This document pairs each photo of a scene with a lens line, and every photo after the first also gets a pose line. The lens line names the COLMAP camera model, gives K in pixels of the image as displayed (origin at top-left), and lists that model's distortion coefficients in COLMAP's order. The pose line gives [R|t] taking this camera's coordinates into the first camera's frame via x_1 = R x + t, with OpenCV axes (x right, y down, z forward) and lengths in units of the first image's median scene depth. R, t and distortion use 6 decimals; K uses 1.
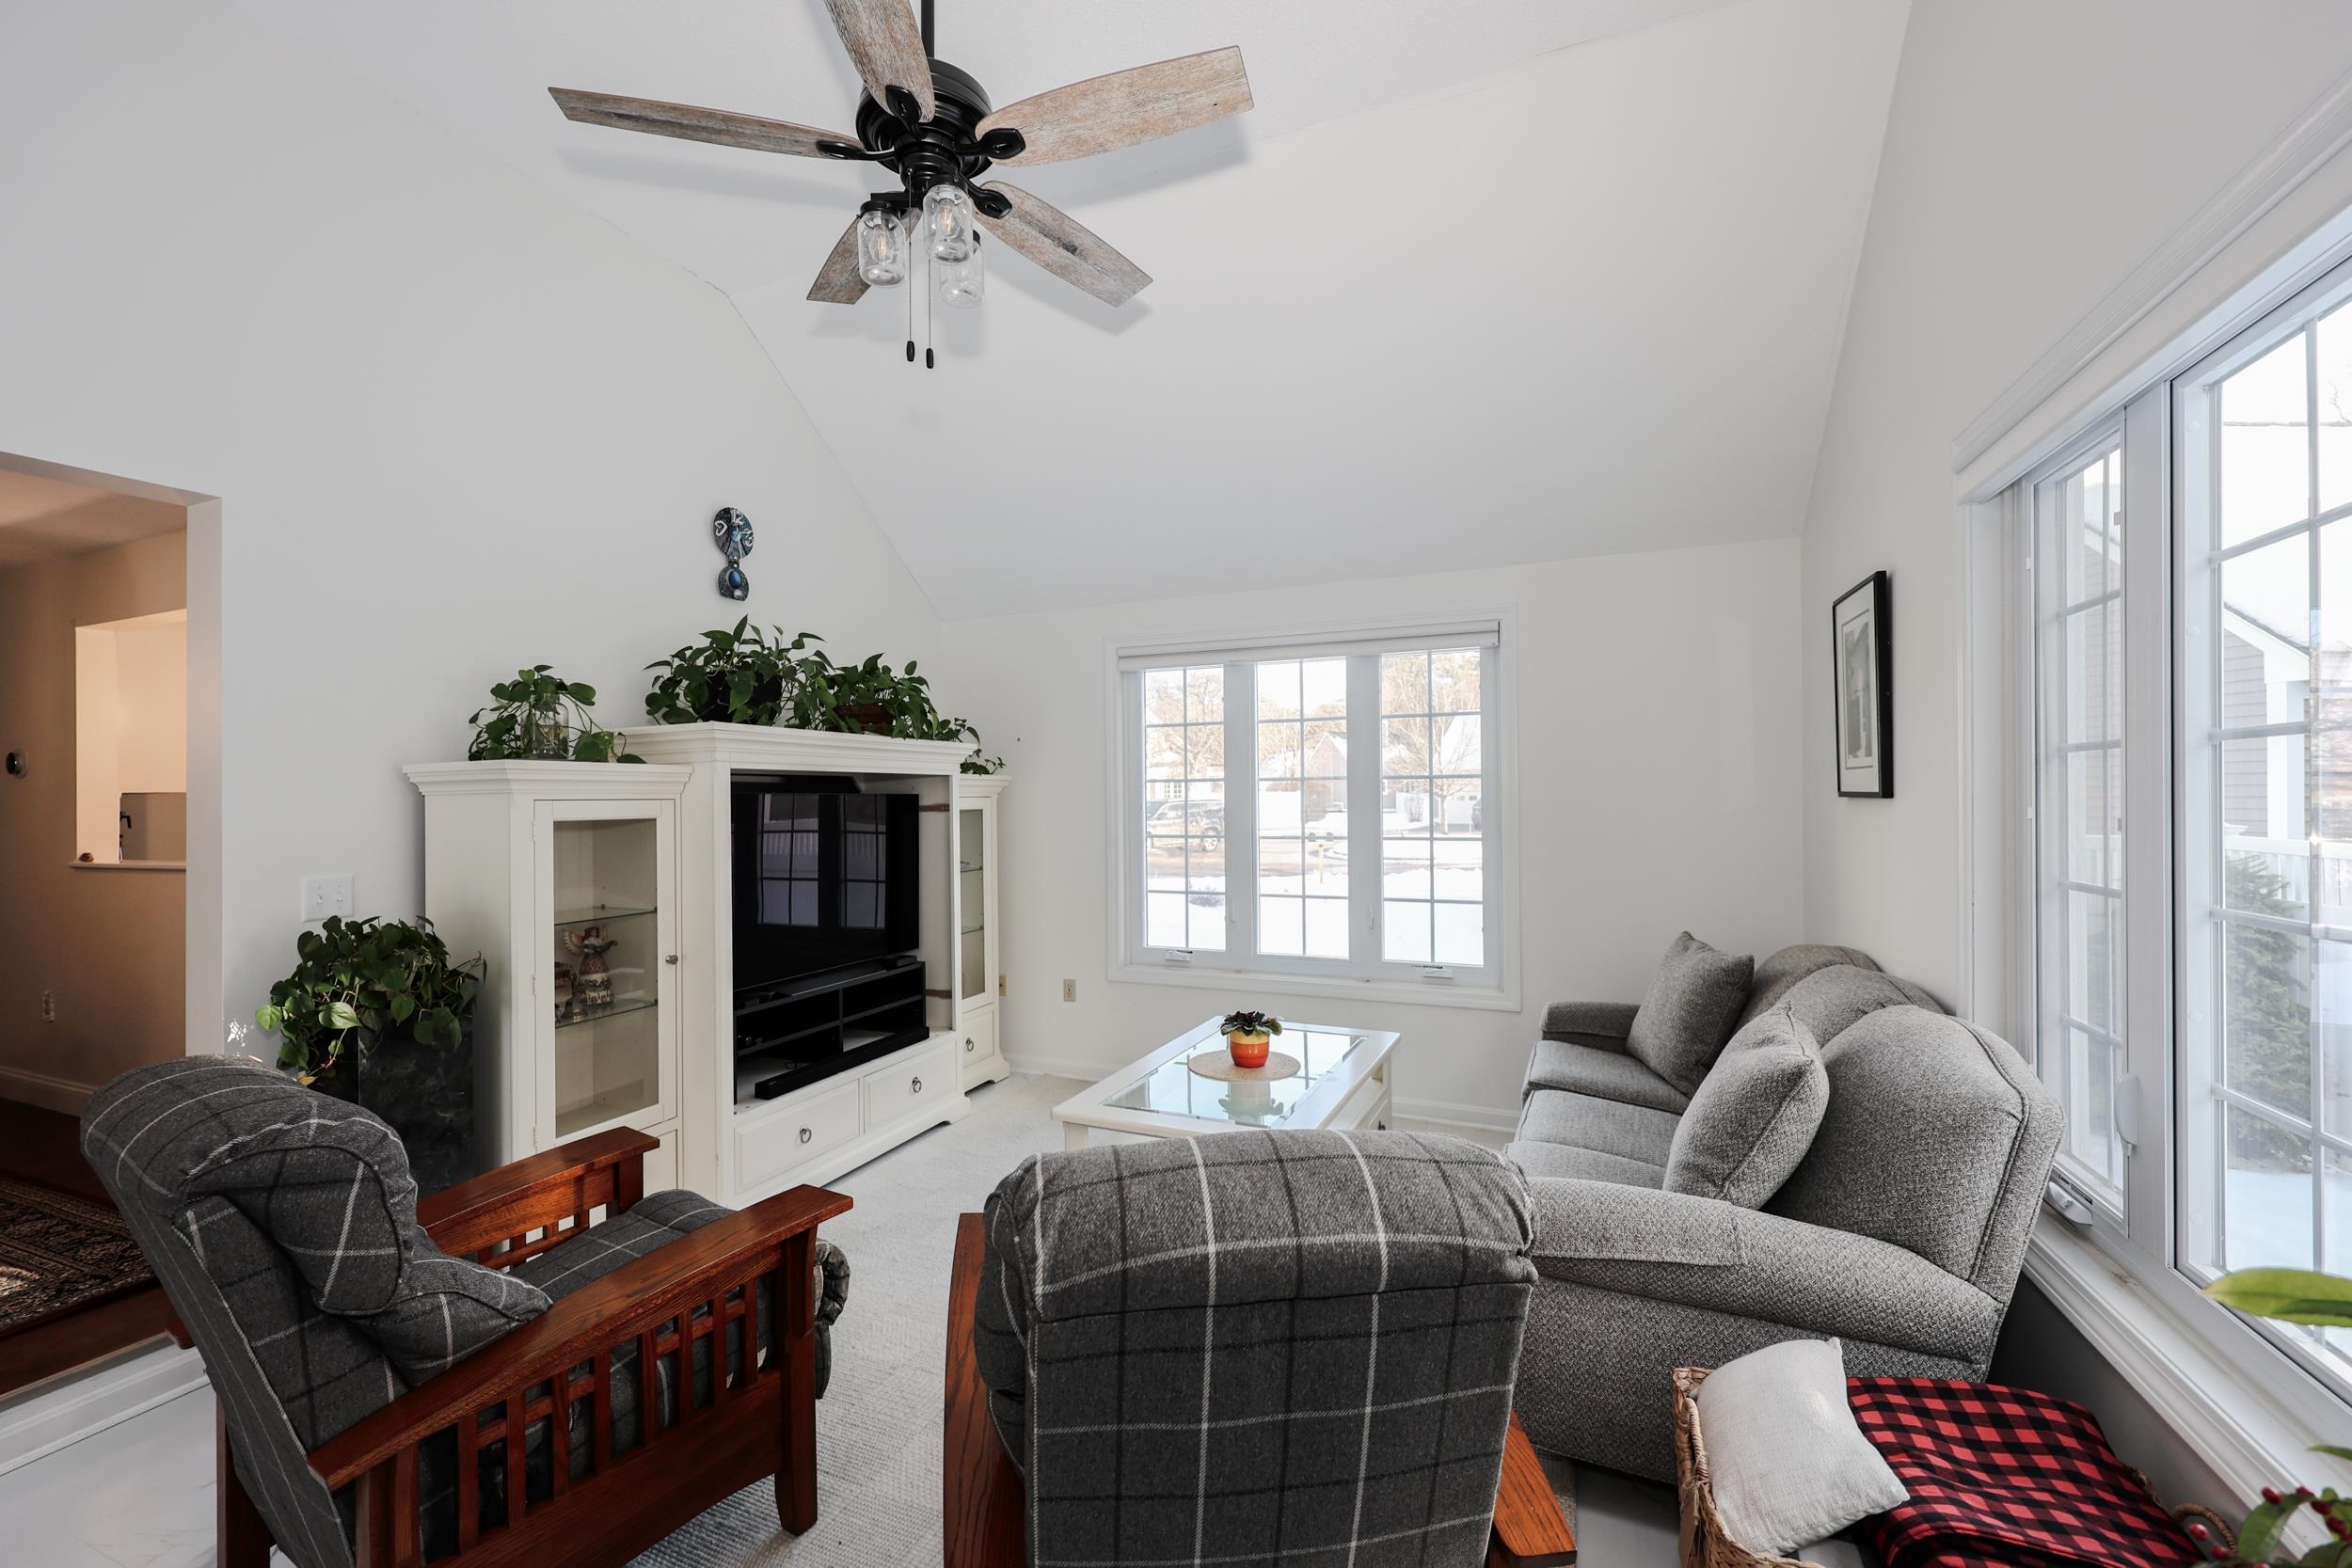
lens RADIAL K [[975.2, 0, 1165.2], [0, 975.2, 791.9], [0, 0, 1]] dist [-0.000439, -0.000315]
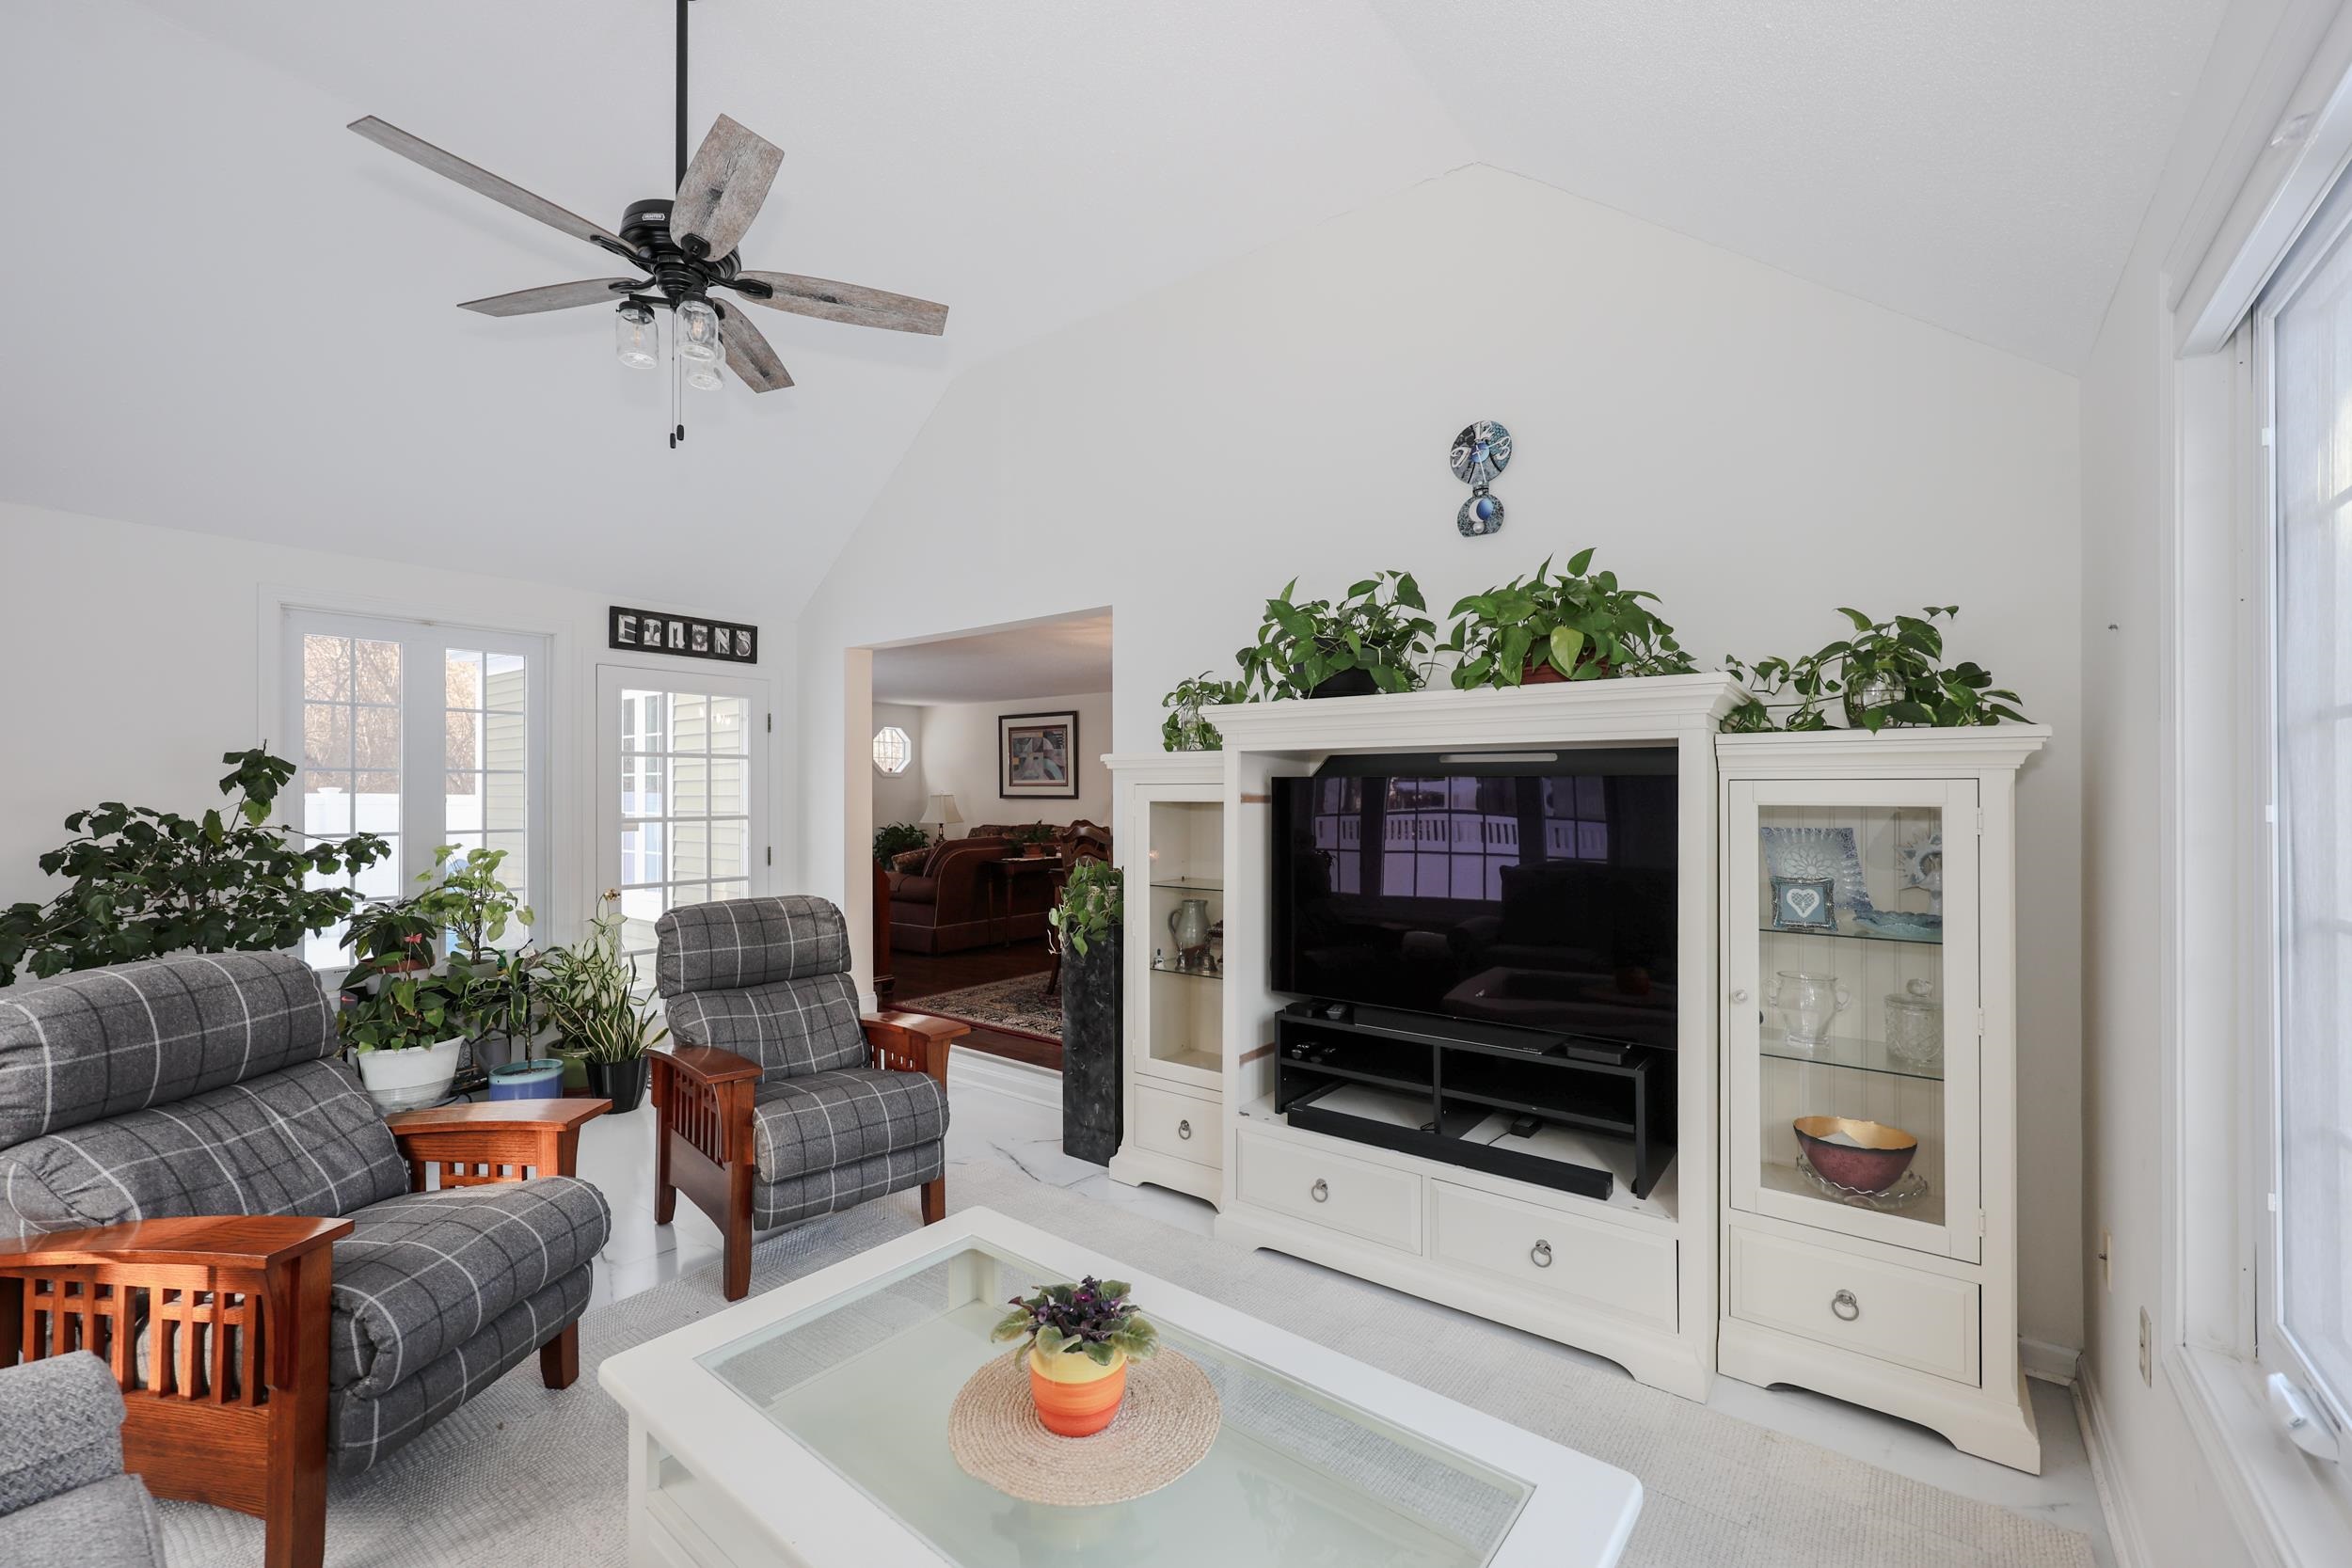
lens RADIAL K [[964.3, 0, 1150.2], [0, 964.3, 779.9], [0, 0, 1]] dist [0.002608, 0.000112]
pose [[-0.251121, -0.002263, -0.967953, 0.394719], [0.007296, 0.999964, -0.004231, 0.005918], [0.967928, -0.008124, -0.251096, 0.930233]]
